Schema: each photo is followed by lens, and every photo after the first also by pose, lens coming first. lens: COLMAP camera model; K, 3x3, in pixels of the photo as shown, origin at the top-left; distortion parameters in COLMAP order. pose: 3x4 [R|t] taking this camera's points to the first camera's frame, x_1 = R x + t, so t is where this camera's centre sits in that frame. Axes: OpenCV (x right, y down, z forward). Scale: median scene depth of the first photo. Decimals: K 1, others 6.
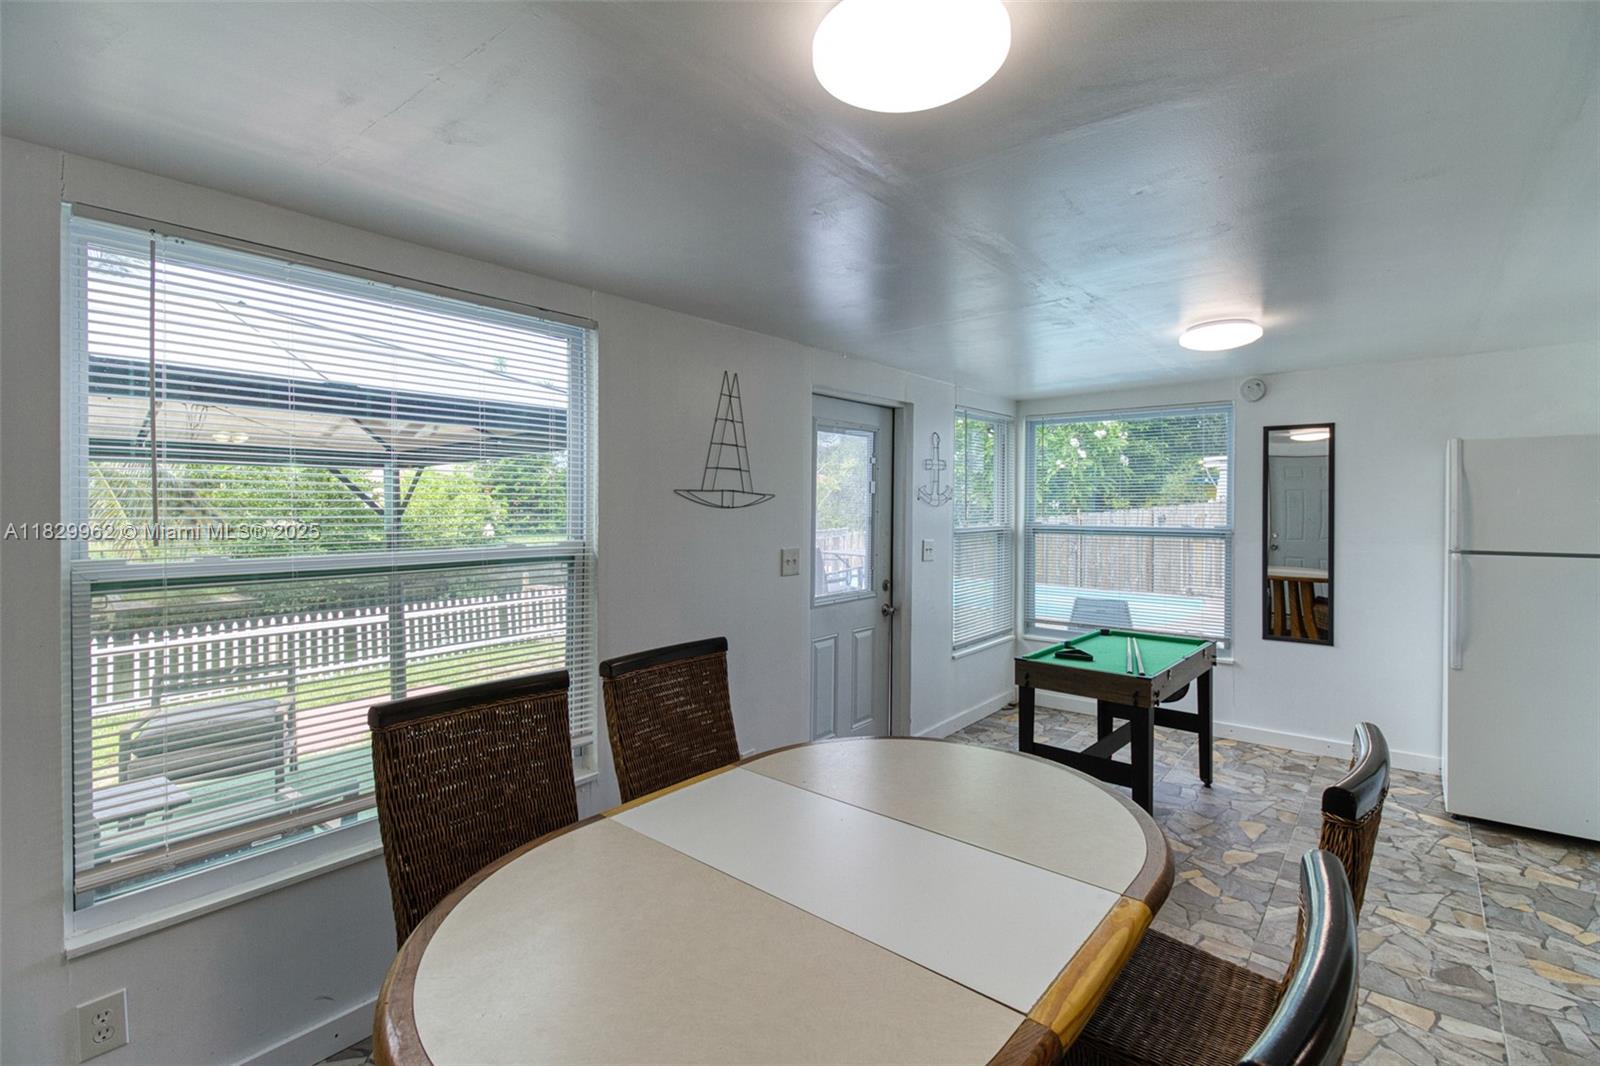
lens RADIAL K [[739.4, 0, 796.5], [0, 739.4, 504.5], [0, 0, 1]] dist [-0.000153, -0.000158]
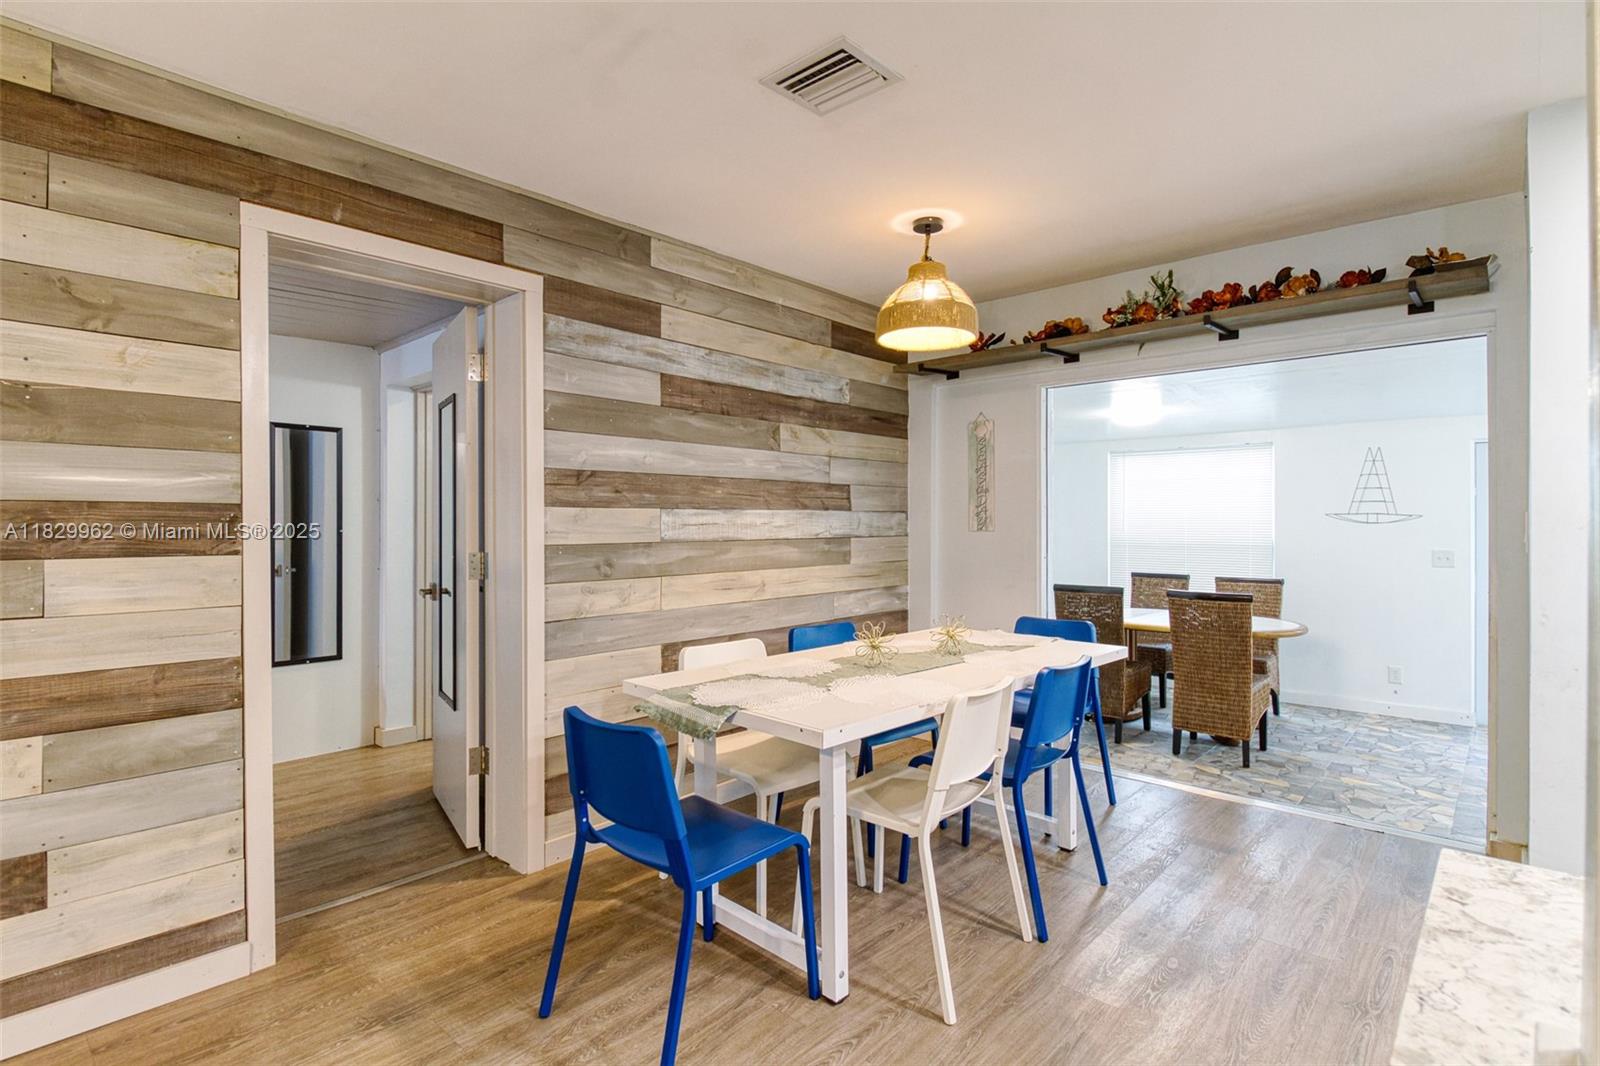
lens RADIAL K [[794.2, 0, 787.9], [0, 794.2, 523.1], [0, 0, 1]] dist [0.012433, -0.012645]
pose [[-0.057259, 0.001168, -0.998359, 1.691921], [-0.003062, 0.999994, 0.001345, 0.005400], [0.998355, 0.003134, -0.057255, -0.267393]]
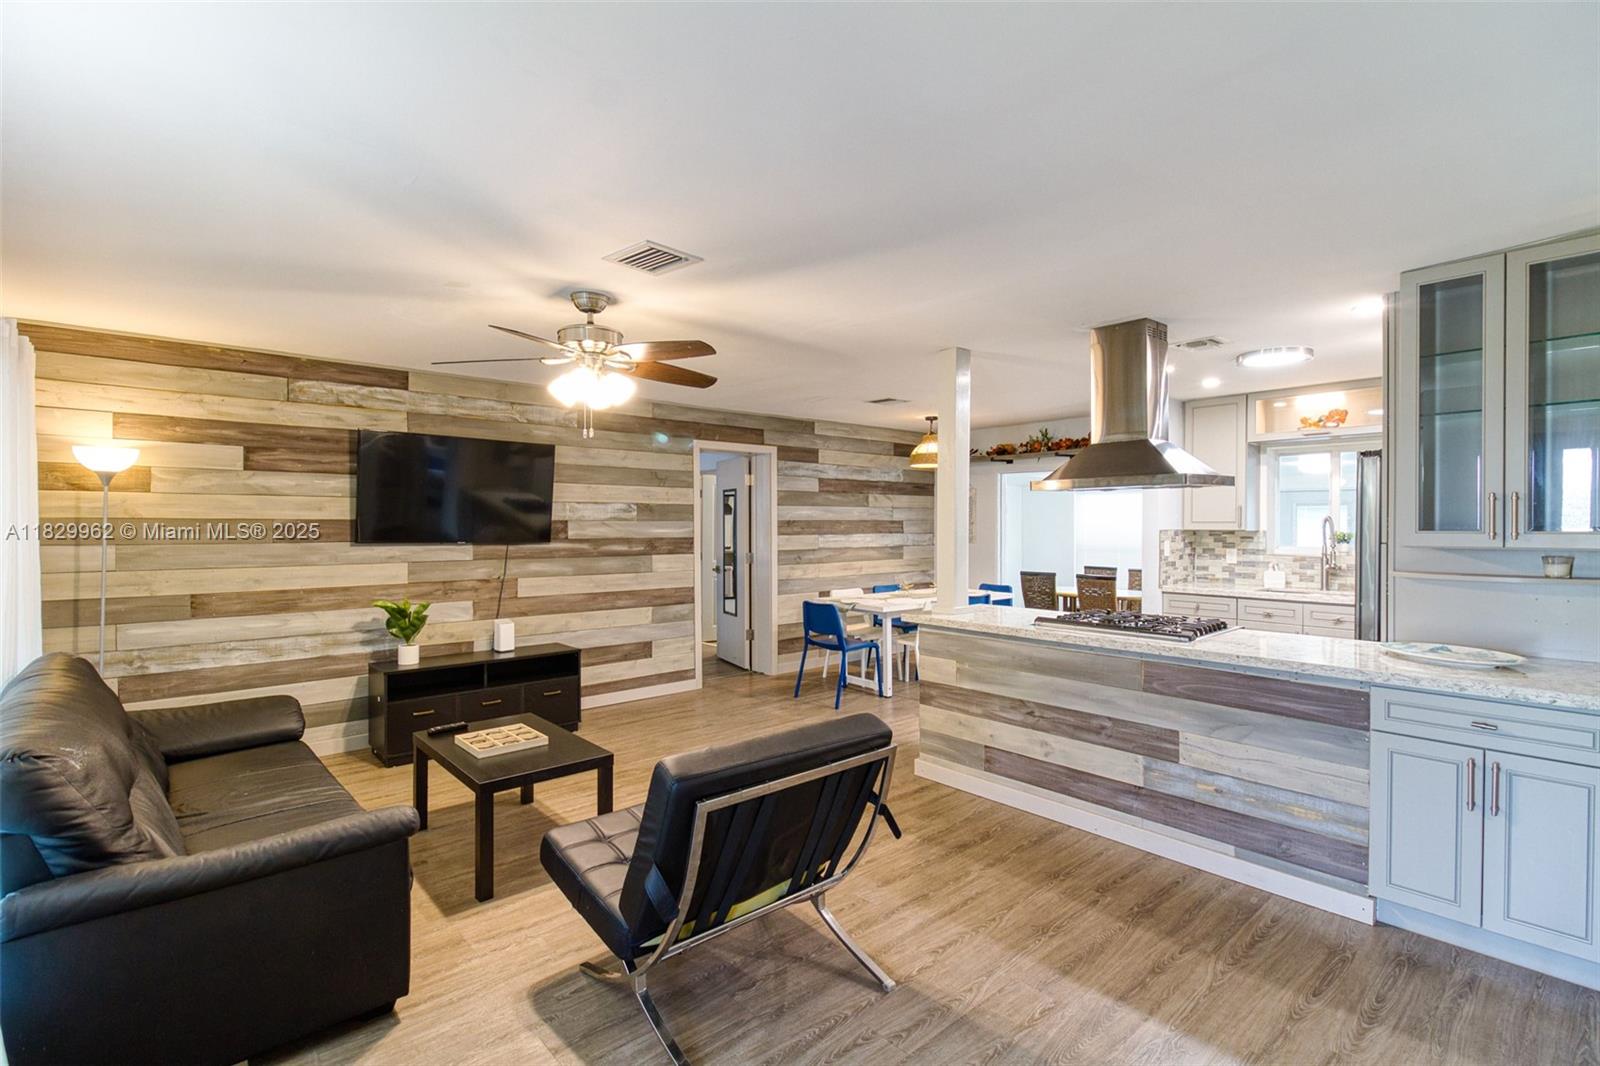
lens RADIAL K [[738.7, 0, 779.1], [0, 738.7, 532.2], [0, 0, 1]] dist [0.021274, -0.010290]
pose [[-0.185747, 0.012995, -0.982512, 2.858073], [-0.002878, 0.999901, 0.013769, -0.047401], [0.982593, 0.005385, -0.185692, -0.192240]]
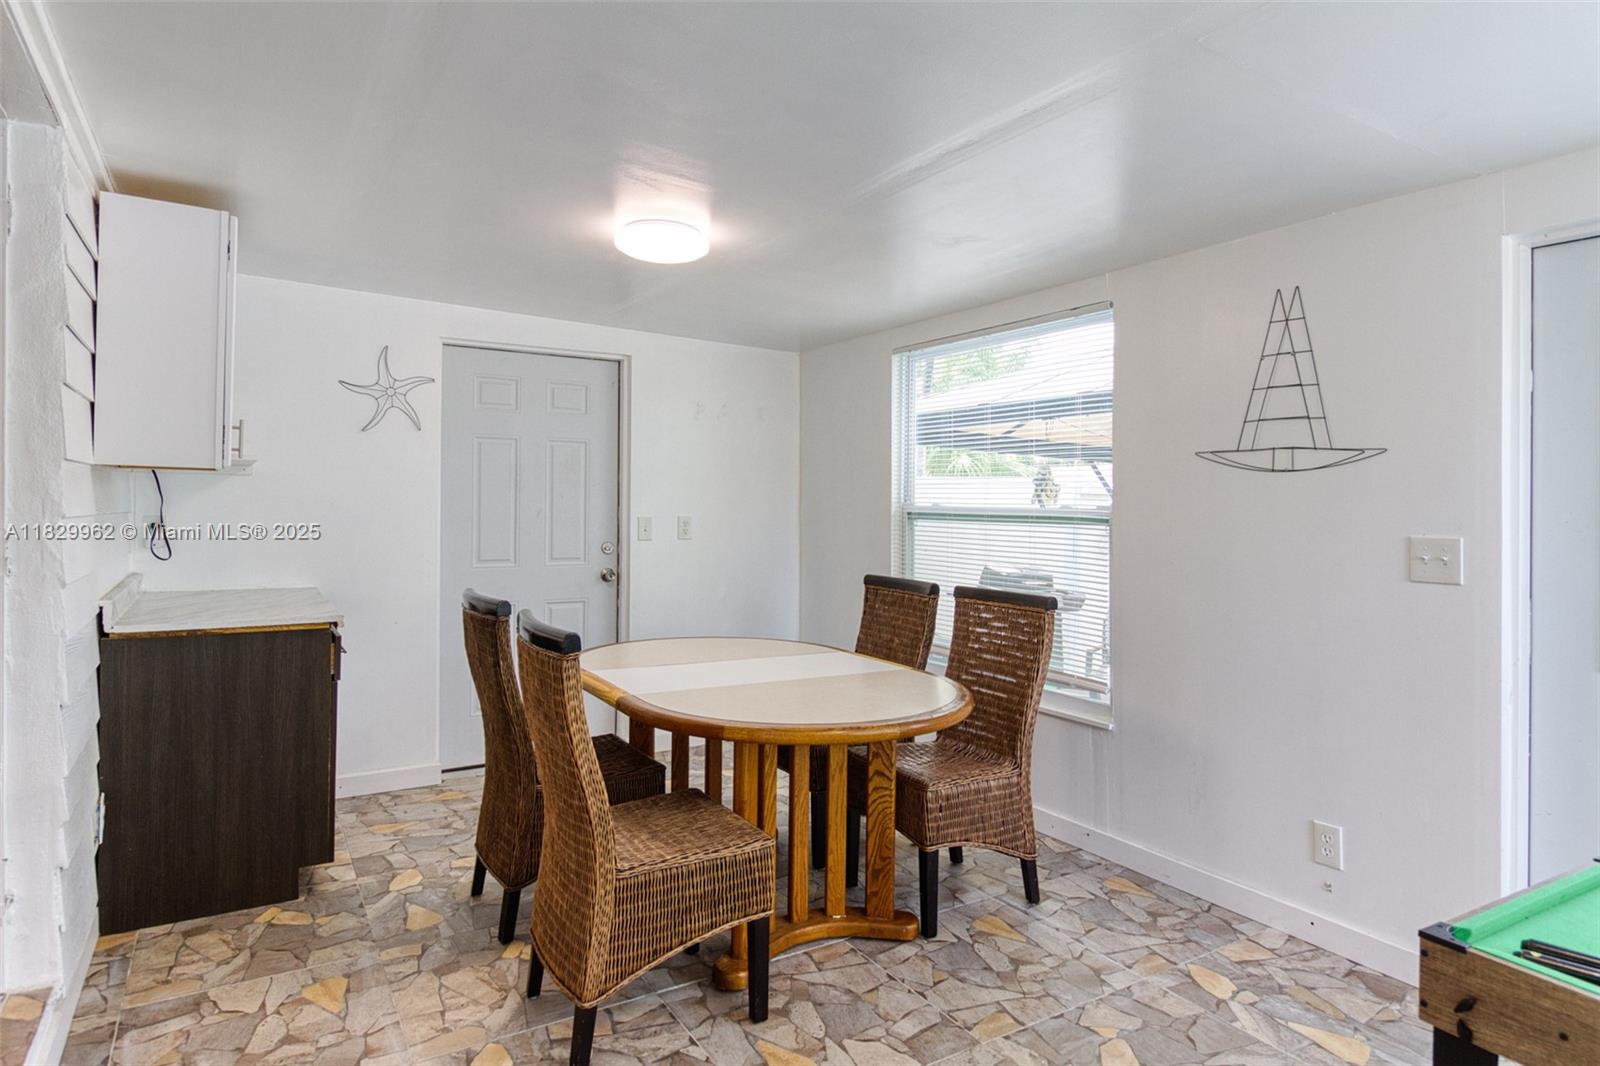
lens RADIAL K [[901.8, 0, 776.0], [0, 901.8, 509.5], [0, 0, 1]] dist [-0.001098, -0.000427]
pose [[-0.342012, -0.000183, -0.939695, 0.824040], [-0.013265, 0.999901, 0.004634, 0.040104], [0.939602, 0.014050, -0.341981, 0.735592]]
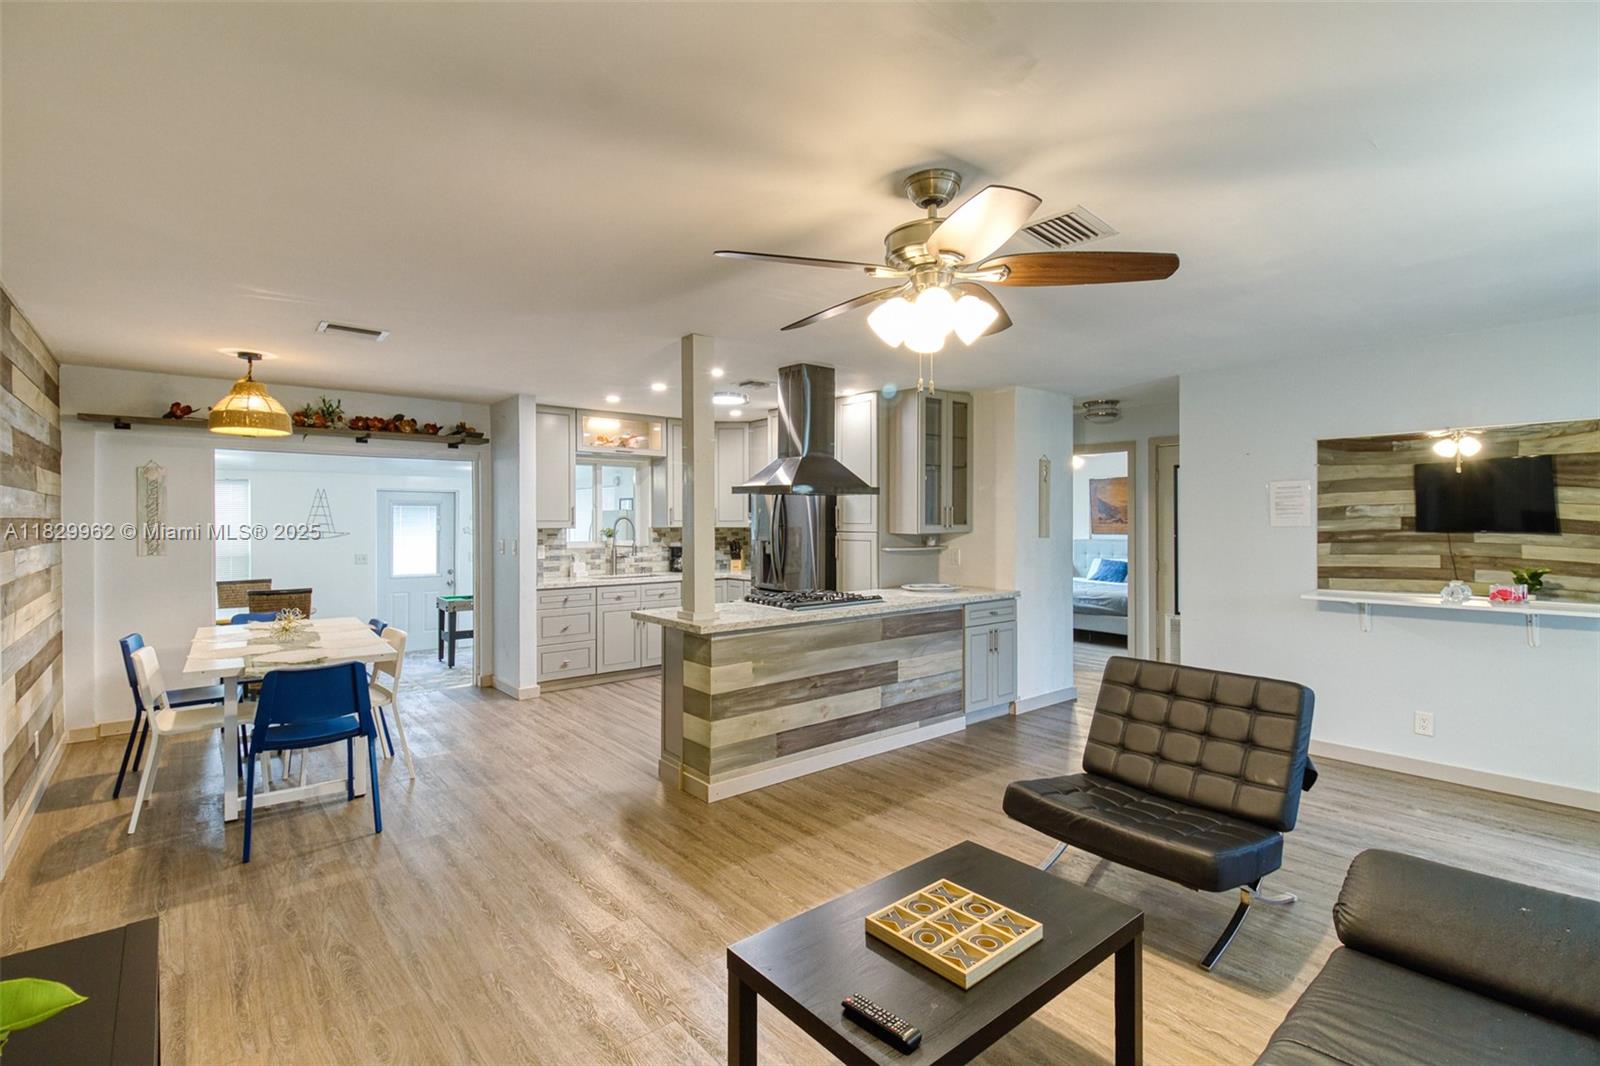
lens RADIAL K [[758.4, 0, 808.9], [0, 758.4, 523.6], [0, 0, 1]] dist [0.002406, -0.000393]
pose [[0.982412, -0.000979, -0.186724, 1.970079], [0.001267, 0.999998, 0.001425, -0.045006], [0.186723, -0.001636, 0.982411, -1.276525]]
